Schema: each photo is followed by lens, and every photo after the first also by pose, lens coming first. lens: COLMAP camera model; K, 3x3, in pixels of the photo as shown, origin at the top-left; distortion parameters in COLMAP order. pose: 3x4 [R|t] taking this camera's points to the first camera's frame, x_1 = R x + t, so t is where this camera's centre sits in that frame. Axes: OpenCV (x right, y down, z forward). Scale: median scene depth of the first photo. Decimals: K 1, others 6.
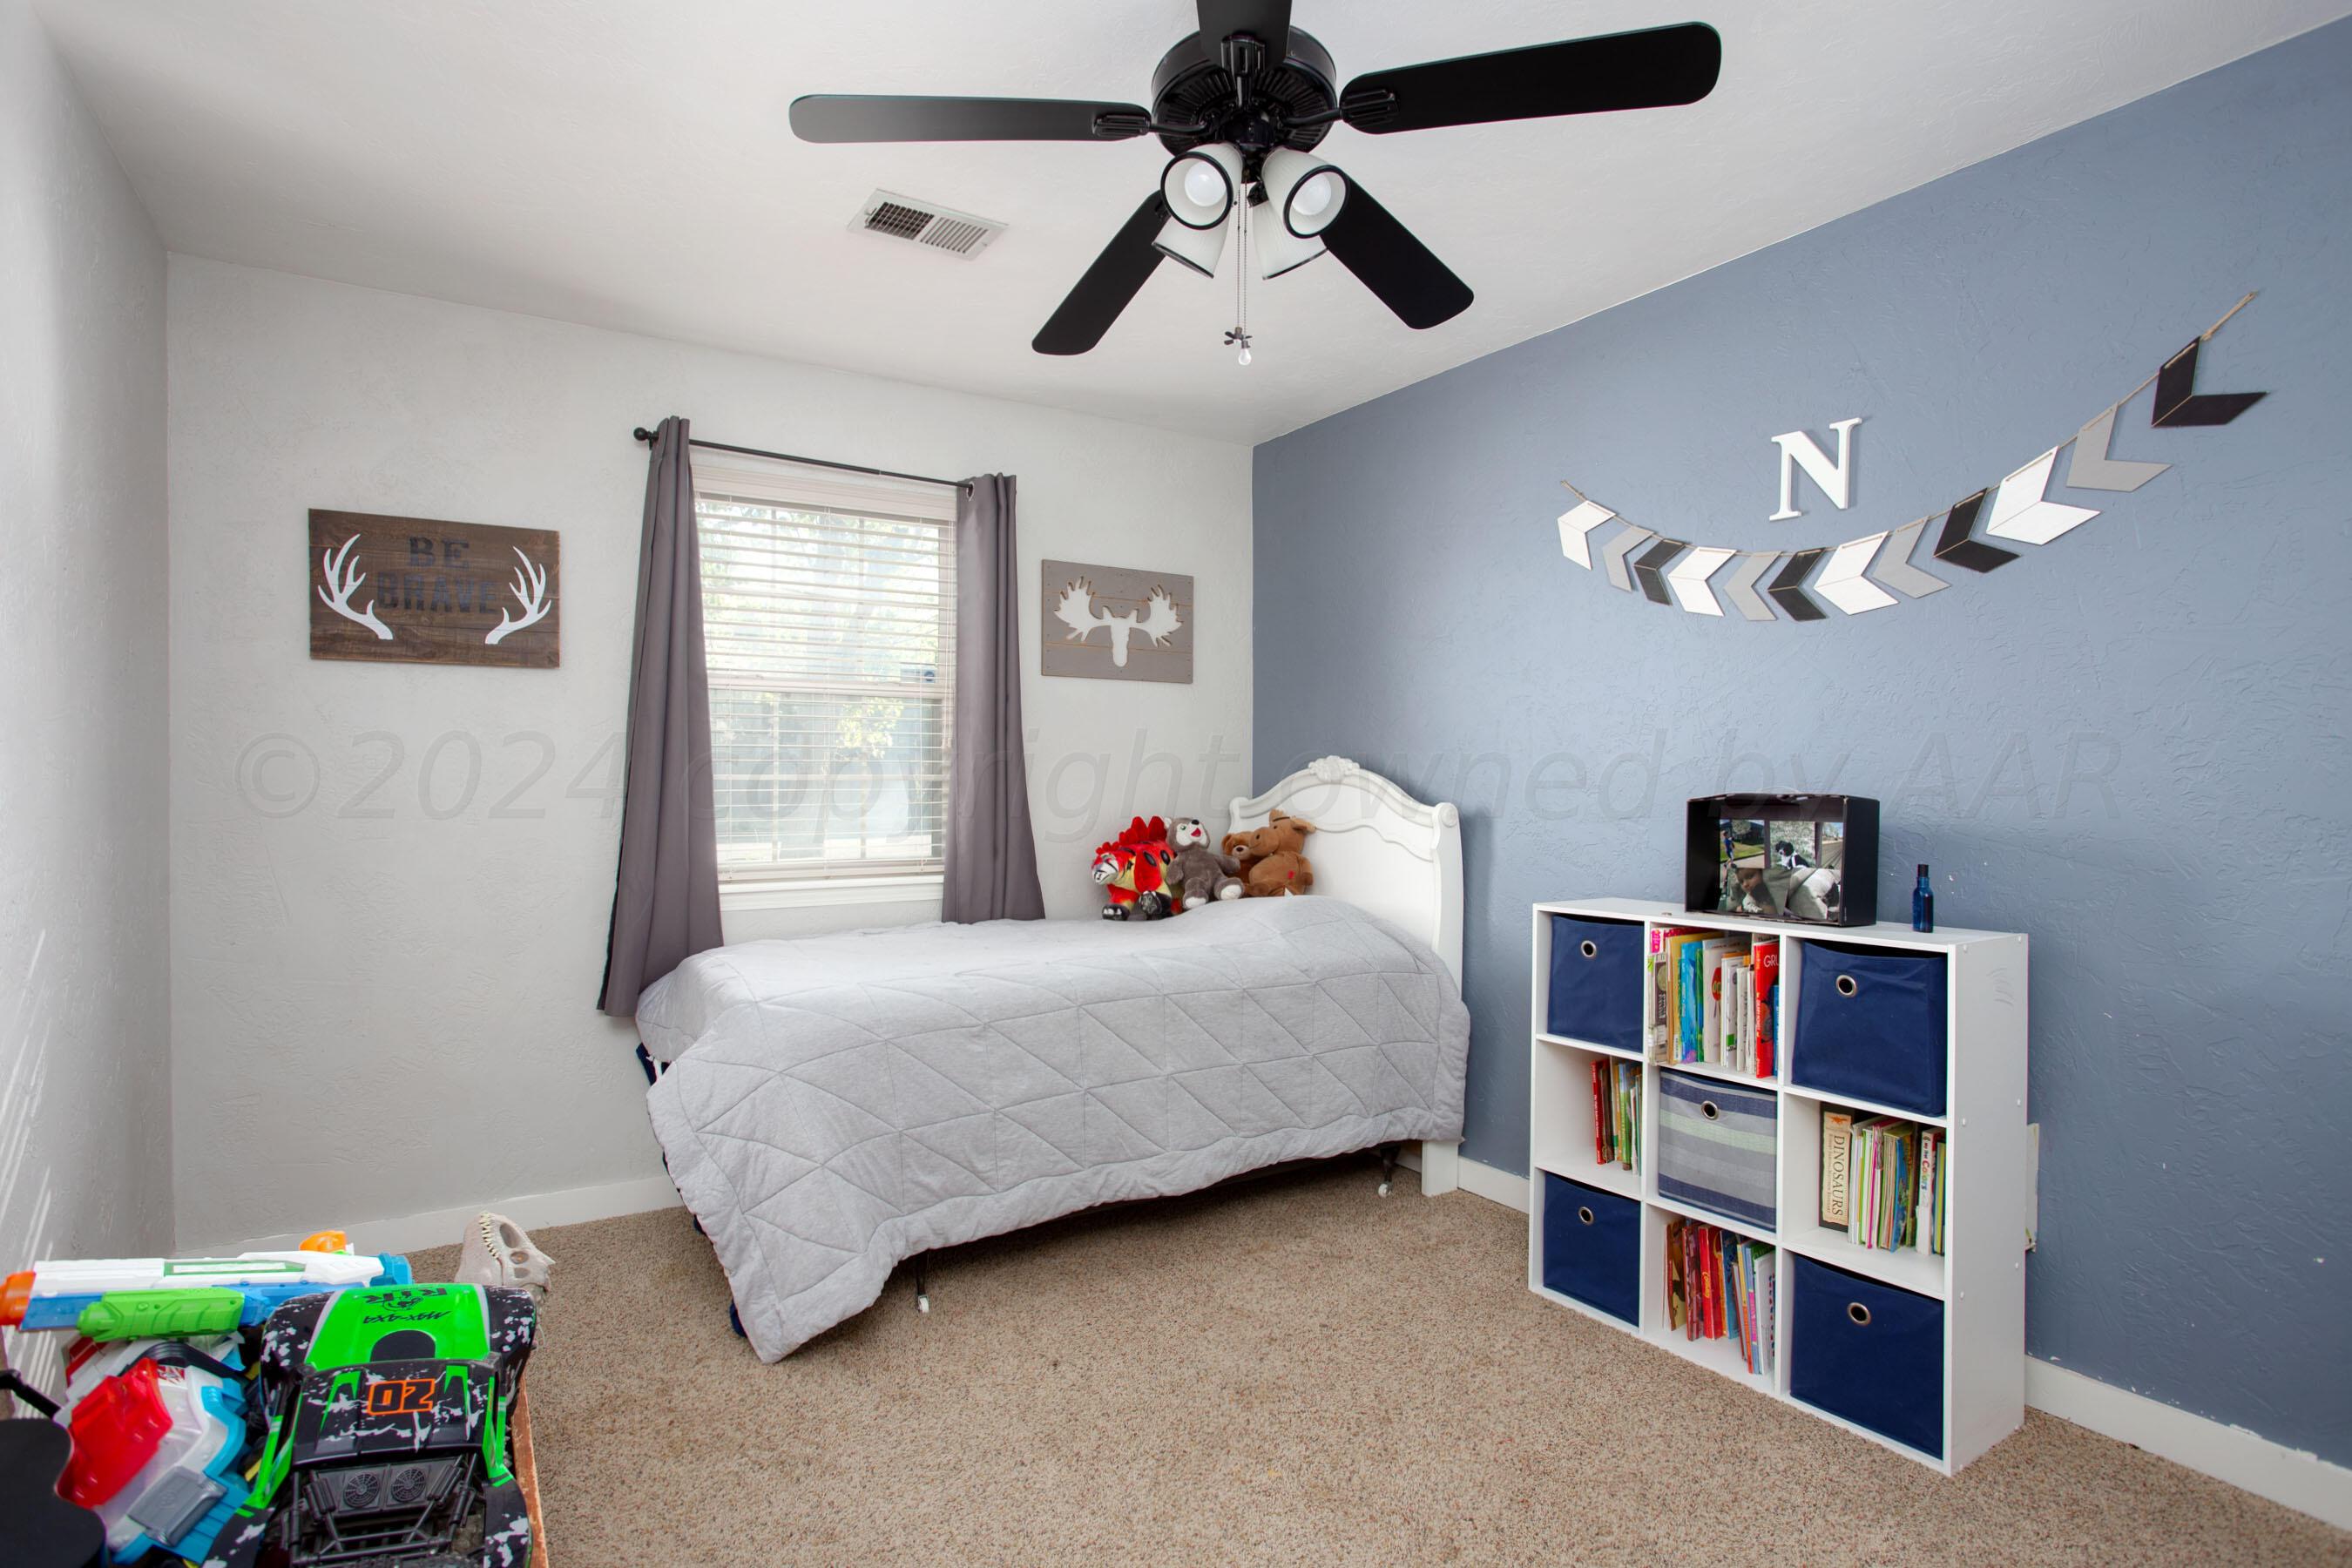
lens RADIAL K [[1157.1, 0, 1175.5], [0, 1157.1, 788.8], [0, 0, 1]] dist [-0.040915, 0.003113]
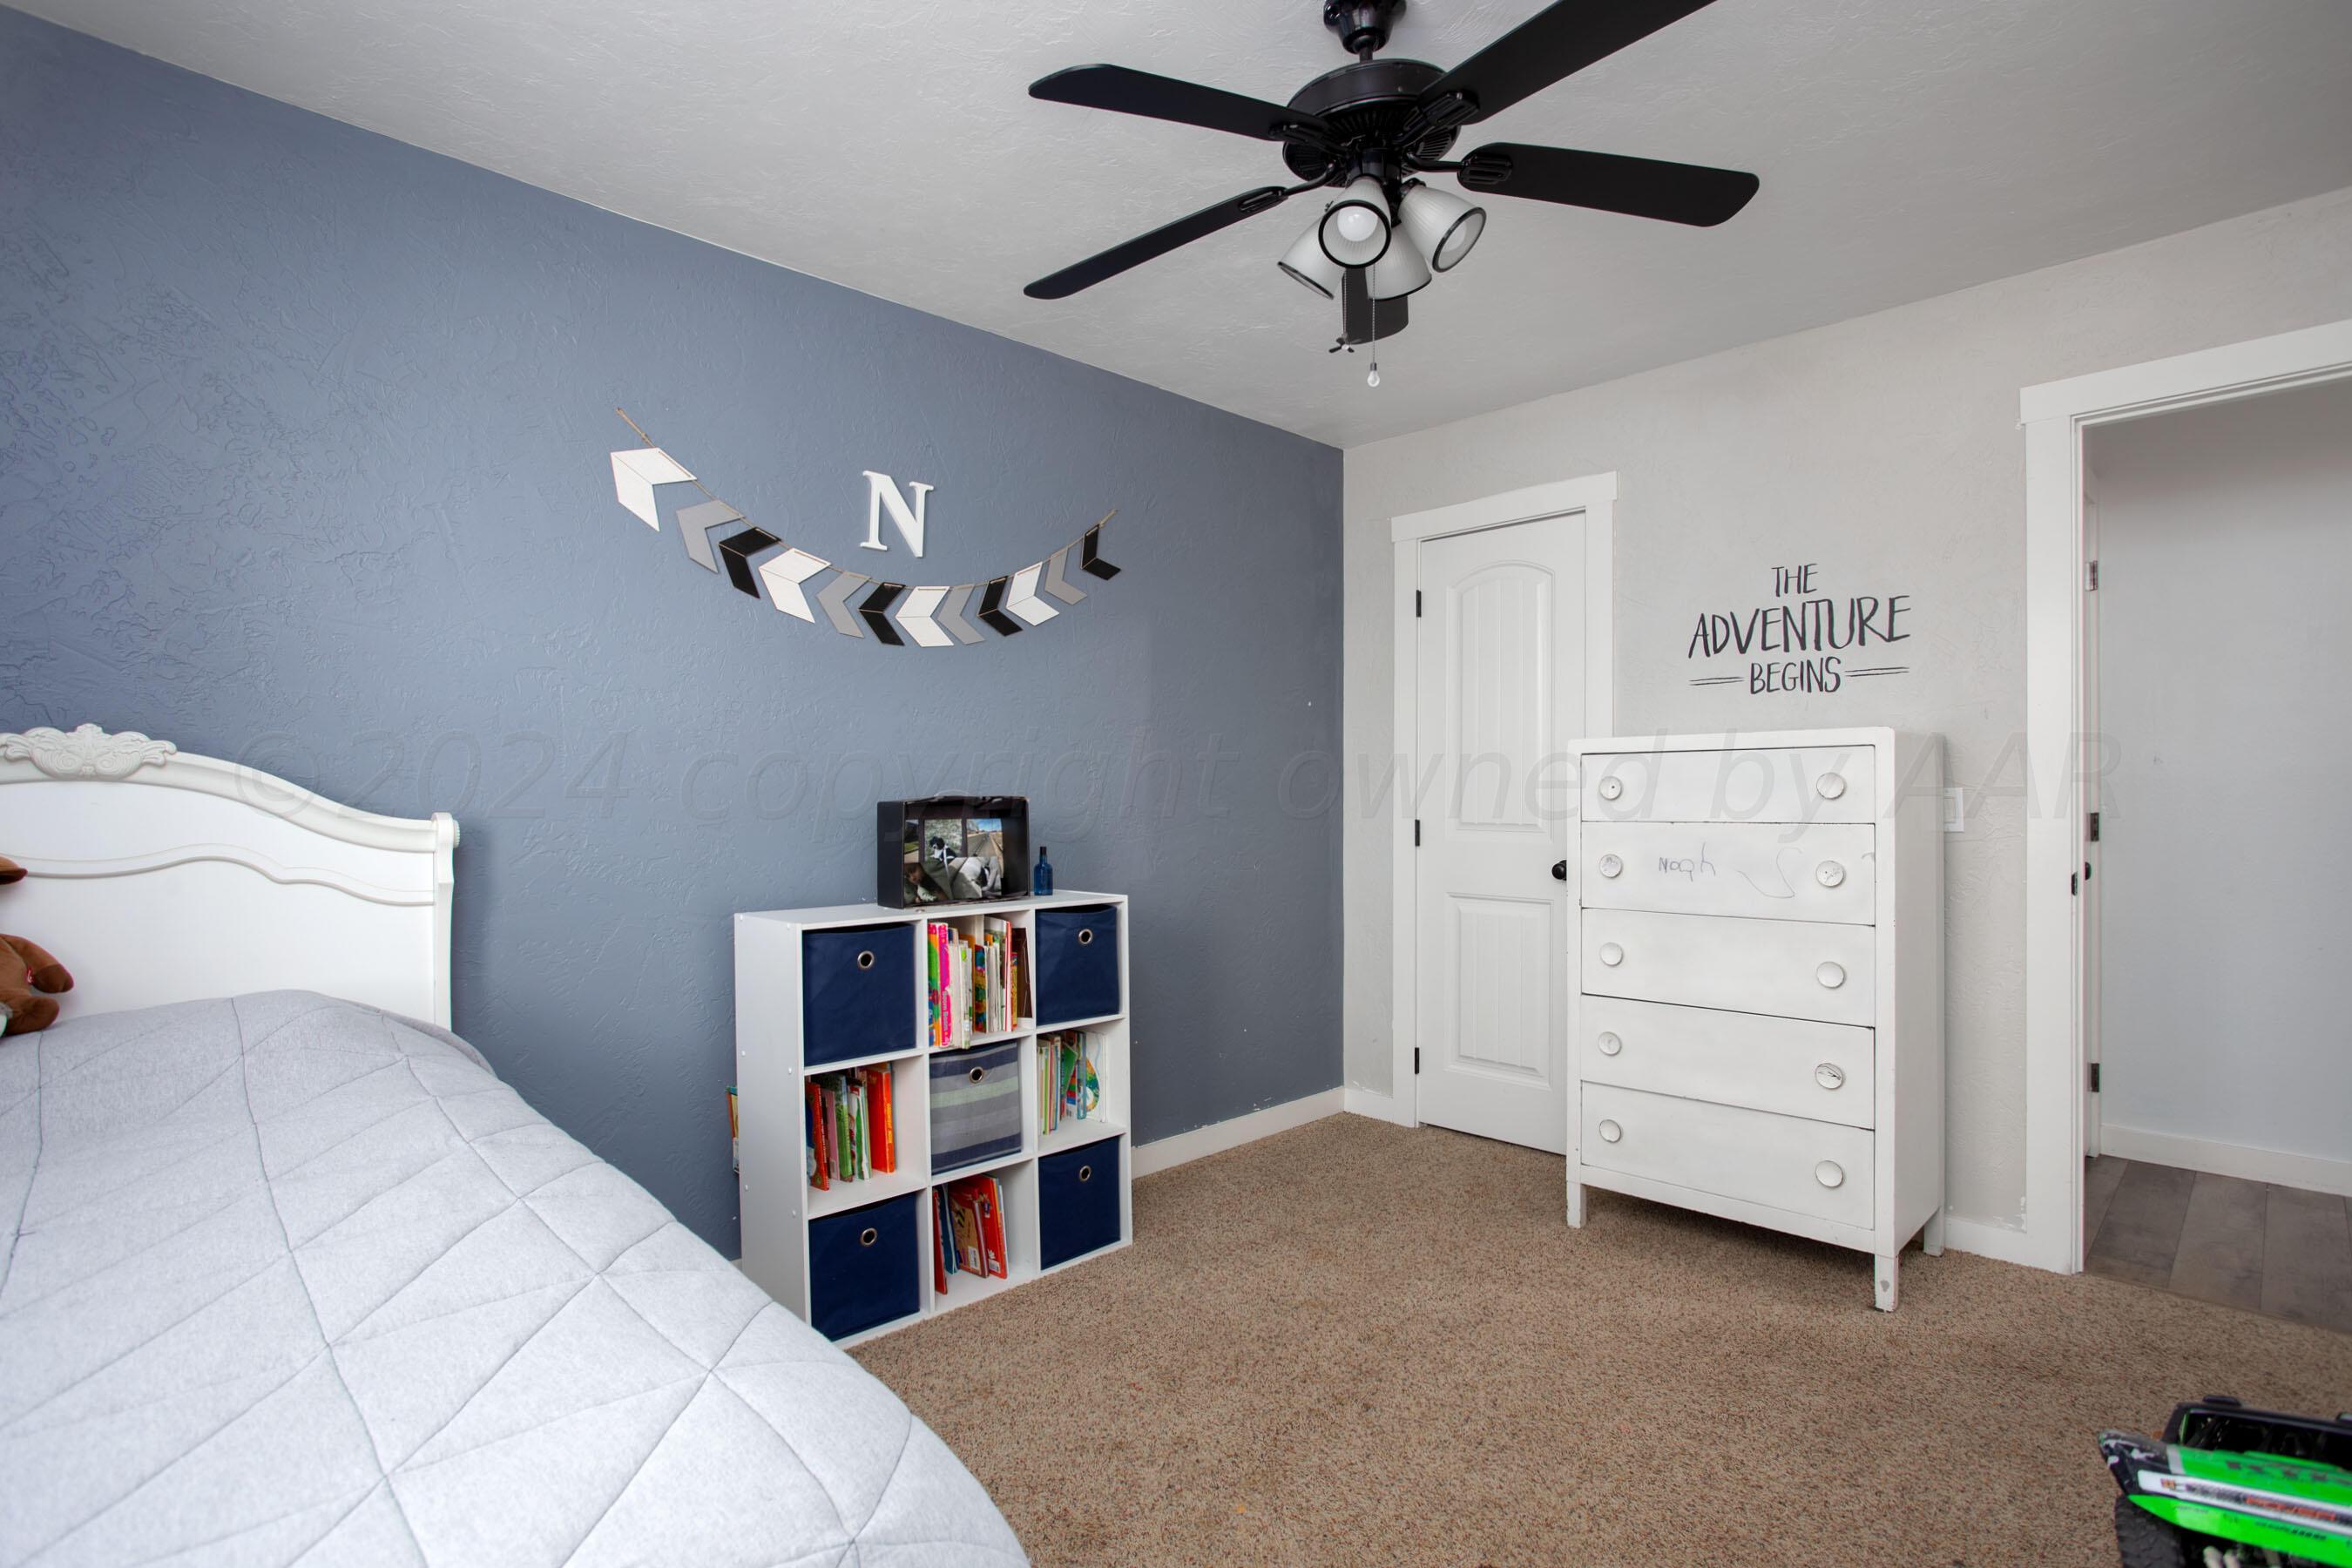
lens RADIAL K [[1157.1, 0, 1176.3], [0, 1157.1, 791.1], [0, 0, 1]] dist [-0.040915, 0.003113]
pose [[-0.197190, -0.006896, 0.980341, -0.674445], [-0.004220, 0.999972, 0.006185, -0.009152], [-0.980356, -0.002917, -0.197214, 0.999818]]
